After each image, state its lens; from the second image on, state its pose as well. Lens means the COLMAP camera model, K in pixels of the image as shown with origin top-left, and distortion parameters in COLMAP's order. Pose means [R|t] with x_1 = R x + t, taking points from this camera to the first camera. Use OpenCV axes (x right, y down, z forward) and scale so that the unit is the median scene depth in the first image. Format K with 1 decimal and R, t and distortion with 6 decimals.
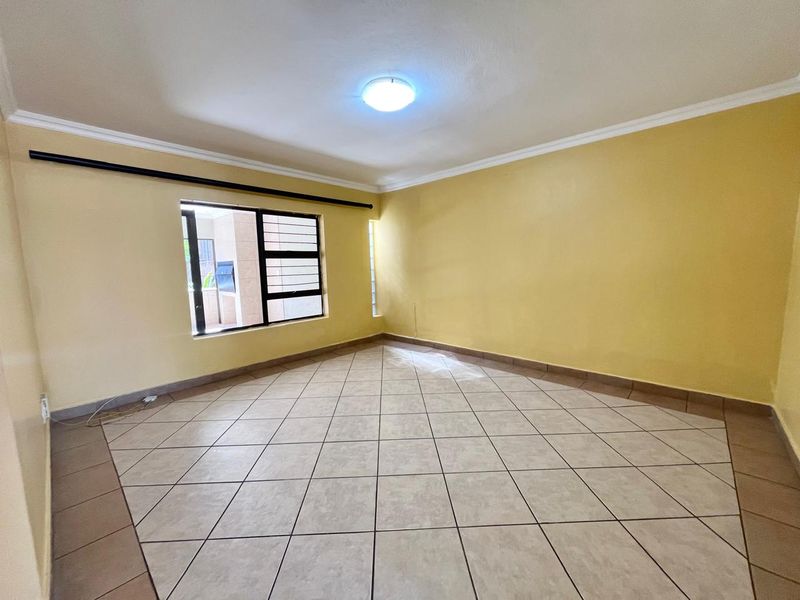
lens RADIAL K [[323.0, 0, 399.7], [0, 323.0, 298.3], [0, 0, 1]] dist [0.000951, -0.000042]
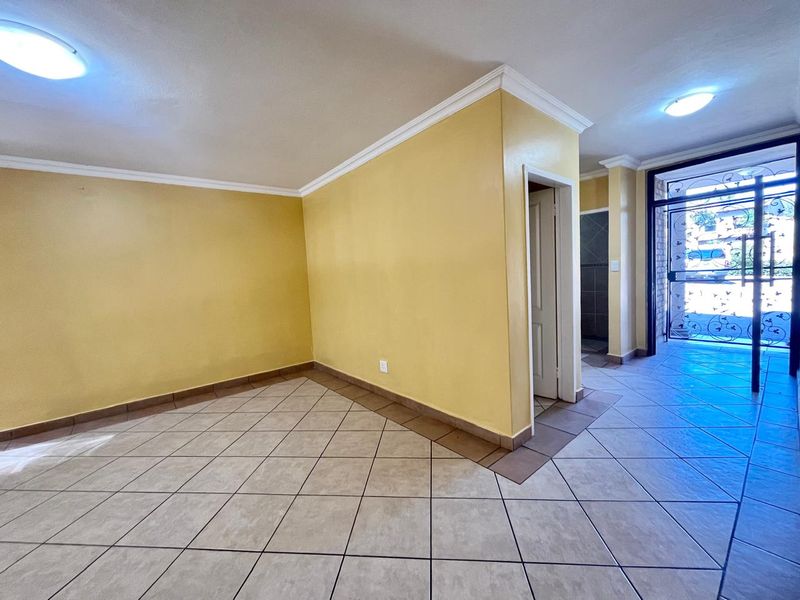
lens RADIAL K [[323.0, 0, 399.2], [0, 323.0, 298.1], [0, 0, 1]] dist [0.000951, -0.000042]
pose [[0.137789, -0.059427, 0.988677, -0.457227], [0.163477, 0.985873, 0.036475, -0.005953], [-0.976877, 0.156601, 0.145557, 0.156397]]
